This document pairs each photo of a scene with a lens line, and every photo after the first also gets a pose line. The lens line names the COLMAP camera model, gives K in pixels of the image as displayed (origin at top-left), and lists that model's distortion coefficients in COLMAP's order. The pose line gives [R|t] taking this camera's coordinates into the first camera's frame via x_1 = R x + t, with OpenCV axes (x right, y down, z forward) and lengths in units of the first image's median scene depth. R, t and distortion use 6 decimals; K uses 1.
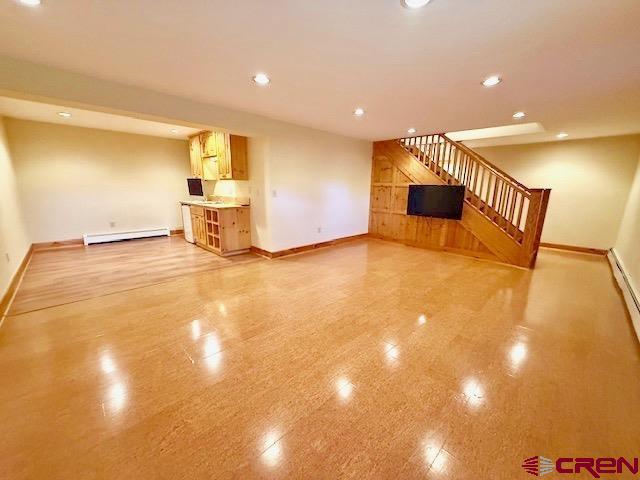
lens RADIAL K [[254.4, 0, 322.5], [0, 254.4, 241.2], [0, 0, 1]] dist [-0.007715, -0.000017]
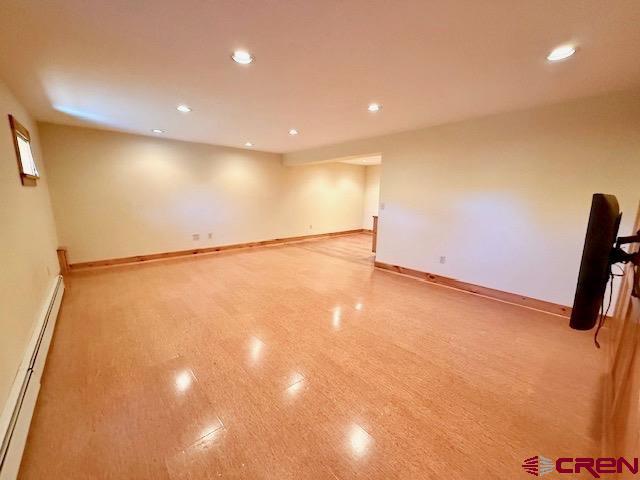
lens RADIAL K [[254.4, 0, 321.9], [0, 254.4, 241.6], [0, 0, 1]] dist [-0.007715, -0.000017]
pose [[-0.064539, 0.153186, -0.986088, 0.895527], [-0.221780, 0.961233, 0.163840, -0.167194], [0.972958, 0.229269, -0.028063, 0.841644]]
